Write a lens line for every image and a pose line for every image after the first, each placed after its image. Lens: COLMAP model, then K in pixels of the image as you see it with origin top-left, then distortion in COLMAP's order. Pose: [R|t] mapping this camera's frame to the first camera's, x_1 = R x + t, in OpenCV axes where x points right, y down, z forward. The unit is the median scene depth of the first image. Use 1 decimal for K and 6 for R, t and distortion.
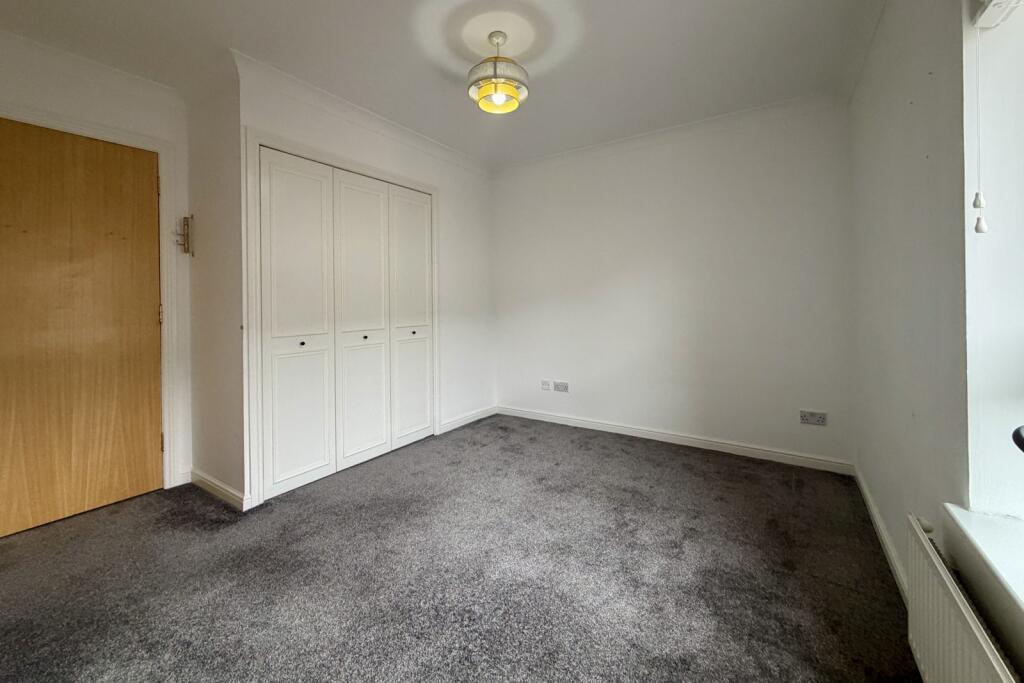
lens RADIAL K [[416.6, 0, 508.5], [0, 416.6, 302.6], [0, 0, 1]] dist [-0.001816, -0.000033]
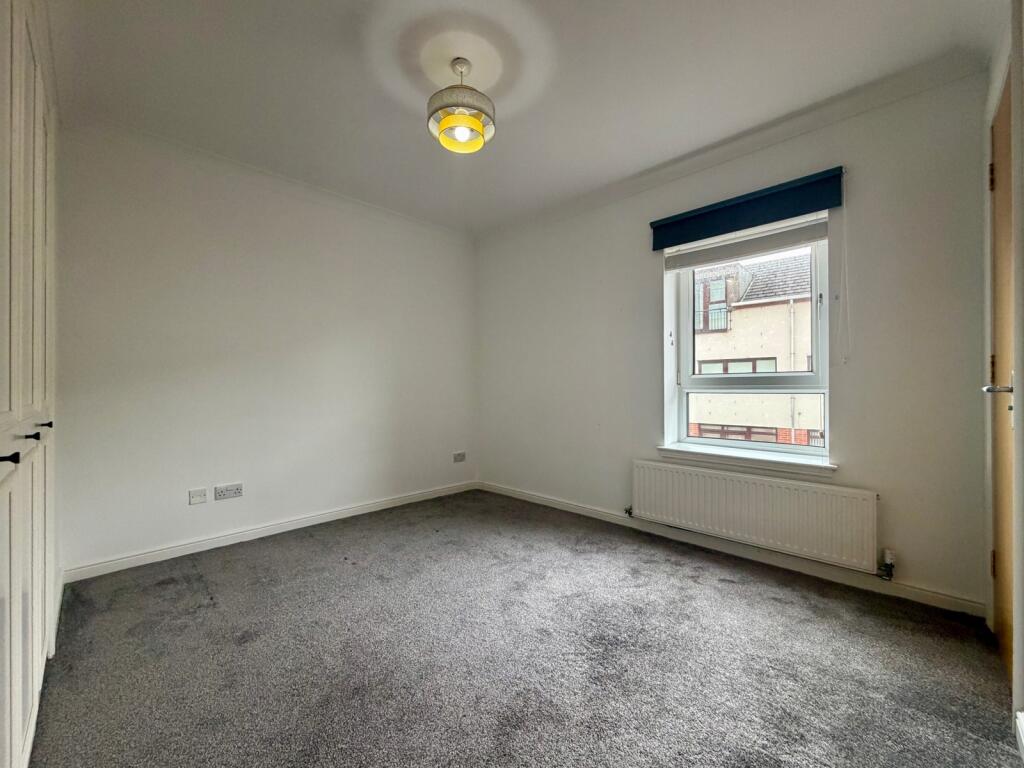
lens RADIAL K [[413.7, 0, 511.1], [0, 413.7, 384.4], [0, 0, 1]] dist [-0.001217, -0.000081]
pose [[0.187359, 0.015397, 0.982171, -0.702295], [0.000659, 0.999875, -0.015800, 0.044837], [-0.982291, 0.003607, 0.187325, 0.576325]]
